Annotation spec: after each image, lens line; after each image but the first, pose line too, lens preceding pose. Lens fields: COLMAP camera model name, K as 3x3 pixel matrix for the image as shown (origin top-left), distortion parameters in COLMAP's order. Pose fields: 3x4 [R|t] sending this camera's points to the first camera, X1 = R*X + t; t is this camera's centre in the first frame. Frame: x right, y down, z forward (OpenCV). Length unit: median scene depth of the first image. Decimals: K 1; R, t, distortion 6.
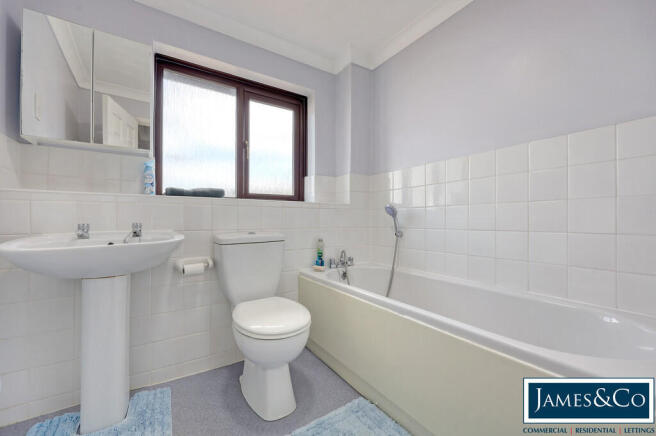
lens RADIAL K [[257.5, 0, 328.2], [0, 257.5, 215.4], [0, 0, 1]] dist [-0.003666, -0.000190]
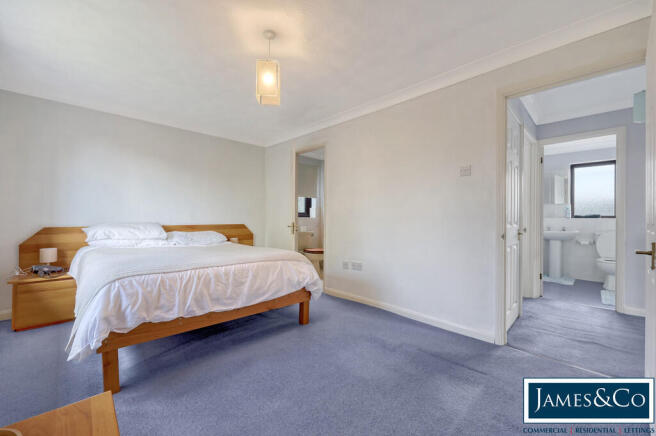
lens RADIAL K [[257.5, 0, 327.4], [0, 257.5, 215.2], [0, 0, 1]] dist [-0.003666, -0.000190]
pose [[0.198213, 0.002280, -0.980156, 1.724695], [-0.006352, 0.999979, 0.001042, -0.090668], [0.980138, 0.006020, 0.198224, -2.404936]]
